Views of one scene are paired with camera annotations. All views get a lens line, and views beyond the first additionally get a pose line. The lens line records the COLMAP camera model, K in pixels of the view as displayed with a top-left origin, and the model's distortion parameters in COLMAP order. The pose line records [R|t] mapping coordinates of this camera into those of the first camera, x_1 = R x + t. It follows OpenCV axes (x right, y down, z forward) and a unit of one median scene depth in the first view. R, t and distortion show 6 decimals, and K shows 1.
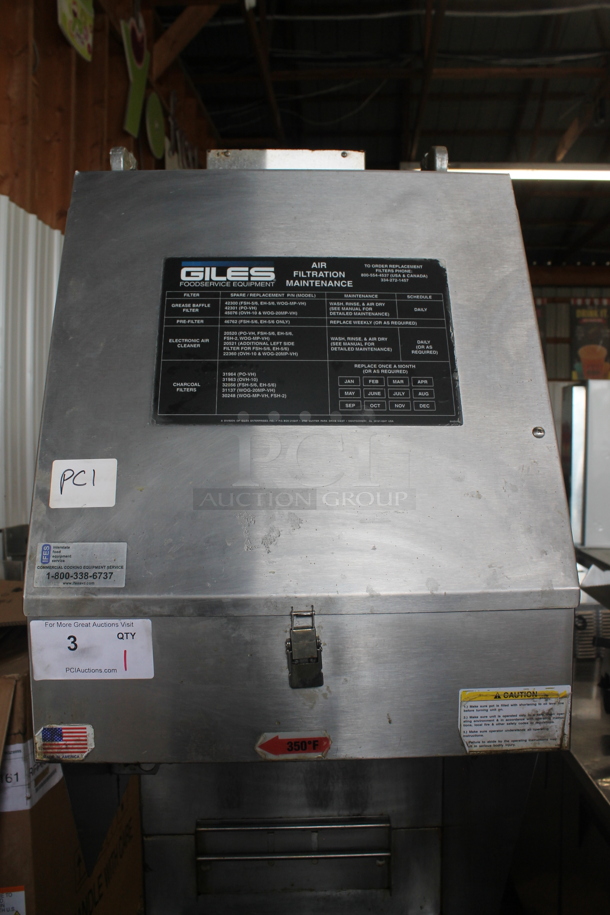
lens RADIAL K [[781.9, 0, 290.5], [0, 781.9, 465.2], [0, 0, 1]] dist [-0.169855, 0.149215]
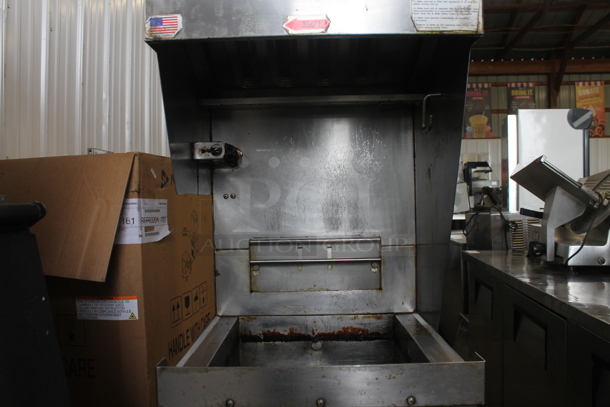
lens RADIAL K [[521.2, 0, 299.4], [0, 521.2, 197.3], [0, 0, 1]] dist [-0.169855, 0.149215]
pose [[0.998958, -0.007837, -0.044962, 0.029849], [0.006021, 0.999166, -0.040385, 0.653458], [0.045241, 0.040072, 0.998172, -0.037398]]
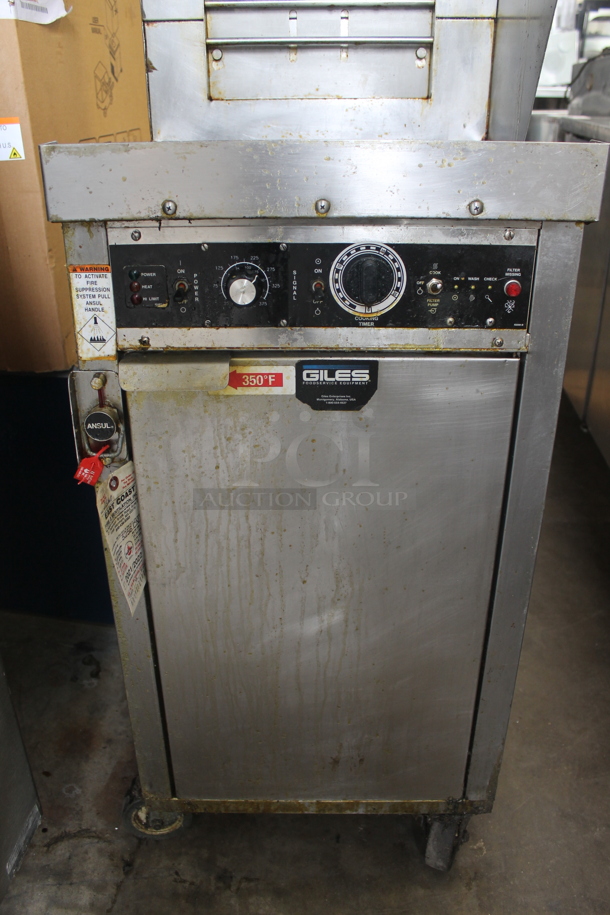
lens RADIAL K [[781.9, 0, 296.0], [0, 781.9, 459.4], [0, 0, 1]] dist [-0.169855, 0.149215]
pose [[0.998946, 0.025340, -0.038274, 0.033943], [-0.007236, 0.910321, 0.413839, 0.899466], [0.045329, -0.413126, 0.909545, 0.039372]]
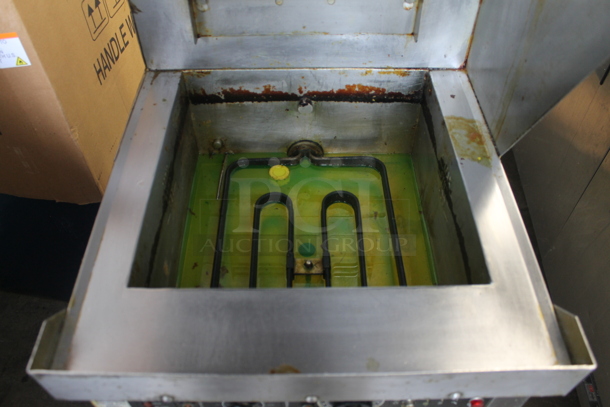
lens RADIAL K [[521.2, 0, 302.2], [0, 521.2, 198.2], [0, 0, 1]] dist [-0.169855, 0.149215]
pose [[0.999828, 0.018083, -0.004060, 0.009445], [-0.009647, 0.694854, 0.719086, 0.412869], [0.015825, -0.718924, 0.694909, 0.682368]]
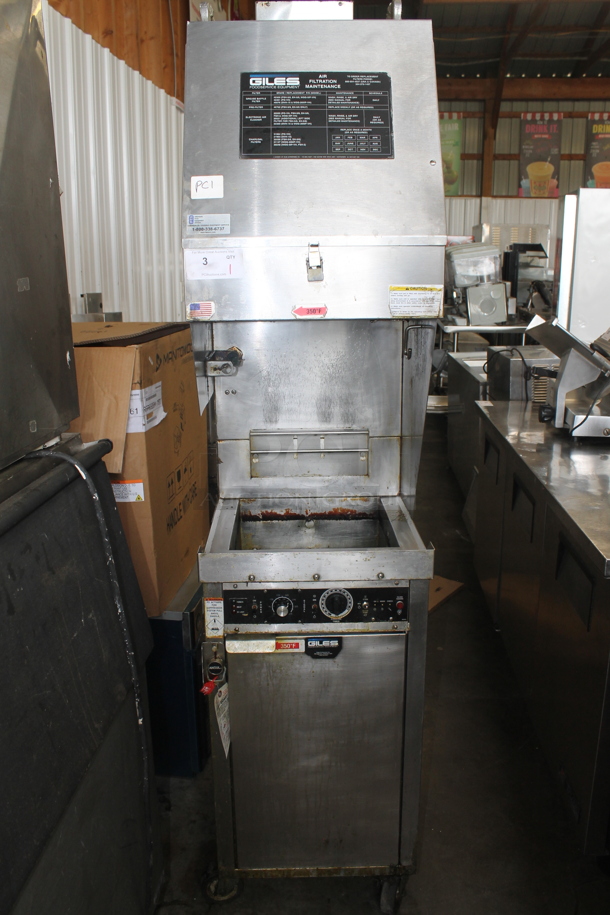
lens RADIAL K [[781.9, 0, 284.8], [0, 781.9, 460.0], [0, 0, 1]] dist [-0.169855, 0.149215]
pose [[0.999579, 0.002884, -0.028878, -0.000492], [0.003274, 0.977491, 0.210952, 0.268421], [0.028836, -0.210958, 0.977070, -1.003438]]
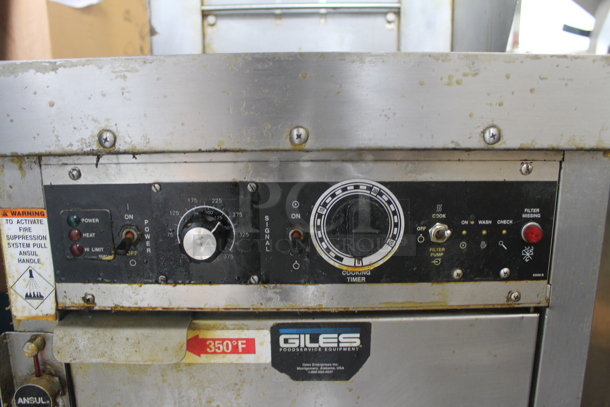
lens RADIAL K [[521.2, 0, 300.6], [0, 521.2, 202.4], [0, 0, 1]] dist [-0.169855, 0.149215]
pose [[0.999447, 0.008015, -0.032264, 0.039967], [-0.001934, 0.982878, 0.184246, 0.969066], [0.033188, -0.184082, 0.982350, 0.470108]]
